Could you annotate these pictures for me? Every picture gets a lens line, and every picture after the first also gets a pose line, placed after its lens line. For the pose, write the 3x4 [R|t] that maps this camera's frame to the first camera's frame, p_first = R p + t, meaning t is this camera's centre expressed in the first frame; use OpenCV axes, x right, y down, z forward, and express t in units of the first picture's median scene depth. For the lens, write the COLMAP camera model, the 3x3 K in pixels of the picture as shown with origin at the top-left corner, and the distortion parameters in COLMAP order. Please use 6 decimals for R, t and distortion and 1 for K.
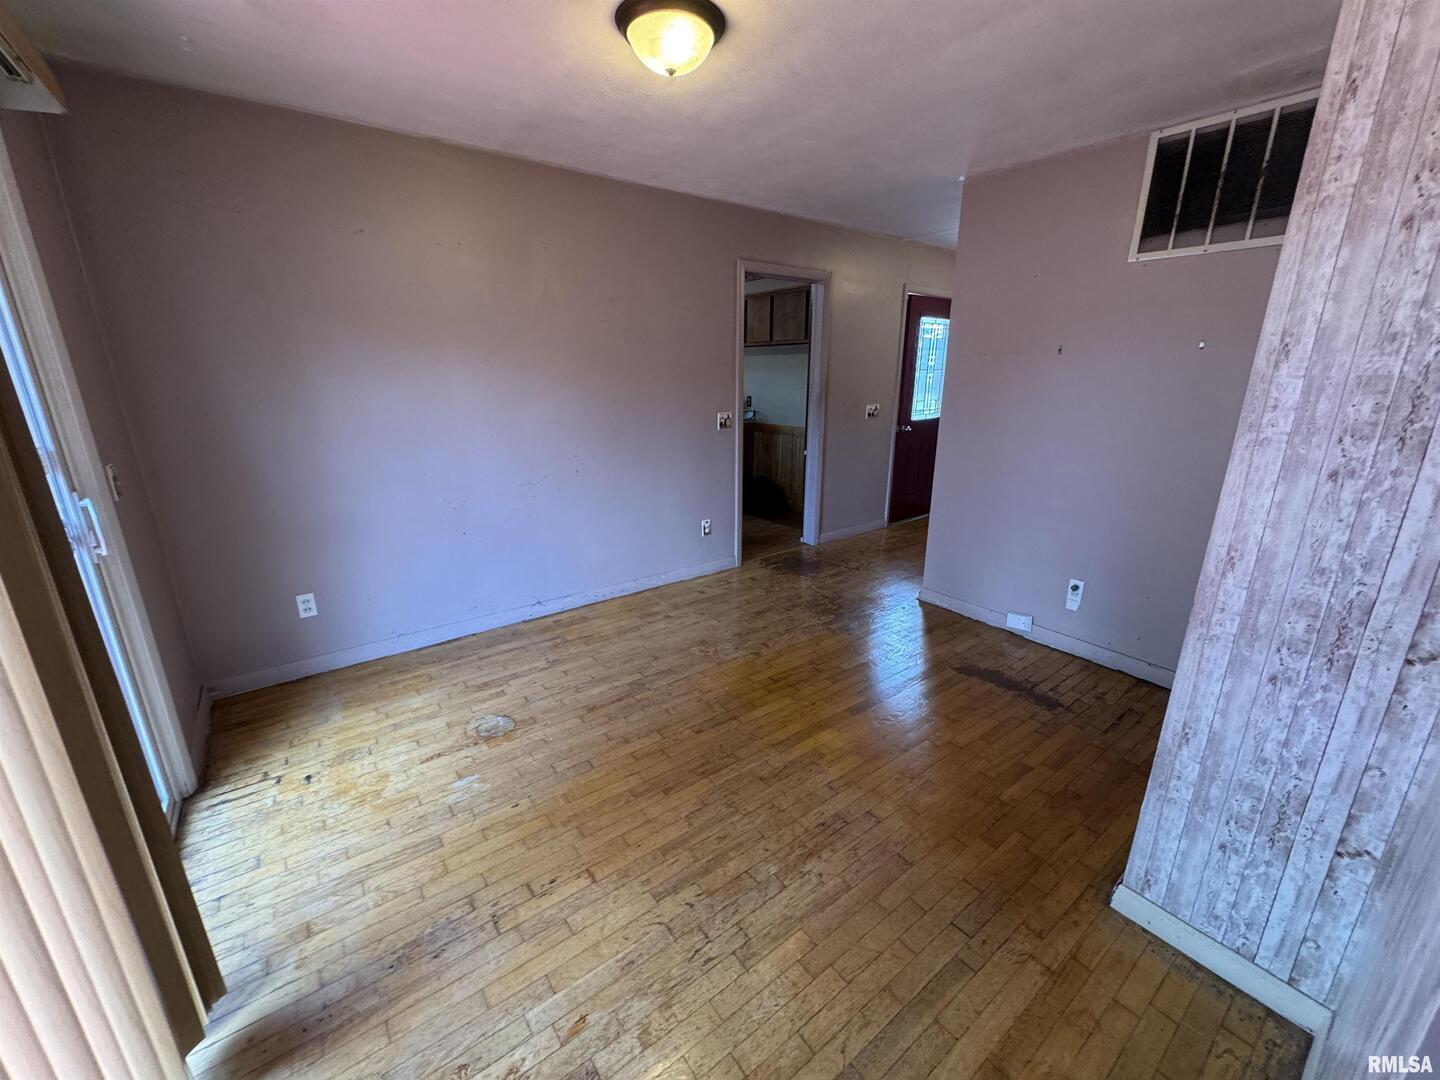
lens RADIAL K [[574.9, 0, 716.7], [0, 574.9, 536.4], [0, 0, 1]] dist [-0.002567, 0.001061]
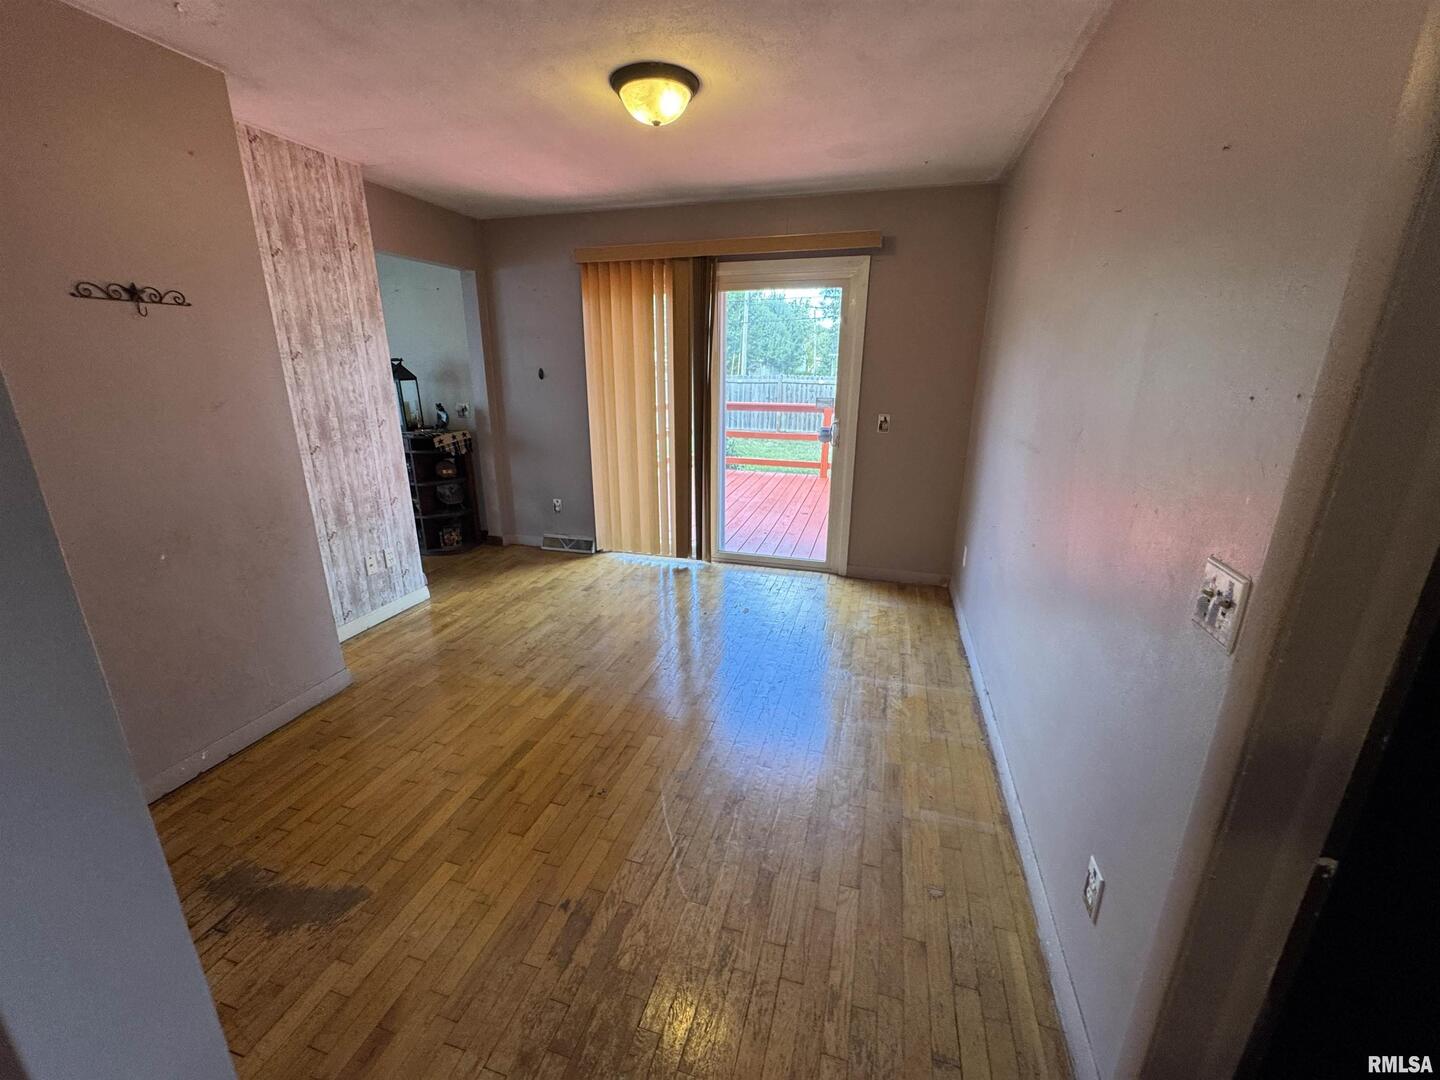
lens RADIAL K [[574.9, 0, 716.0], [0, 574.9, 536.9], [0, 0, 1]] dist [-0.002567, 0.001061]
pose [[-0.797191, 0.171672, -0.578805, 0.486761], [-0.174946, 0.851897, 0.493625, -0.491307], [0.577824, 0.494773, -0.649091, 1.665980]]
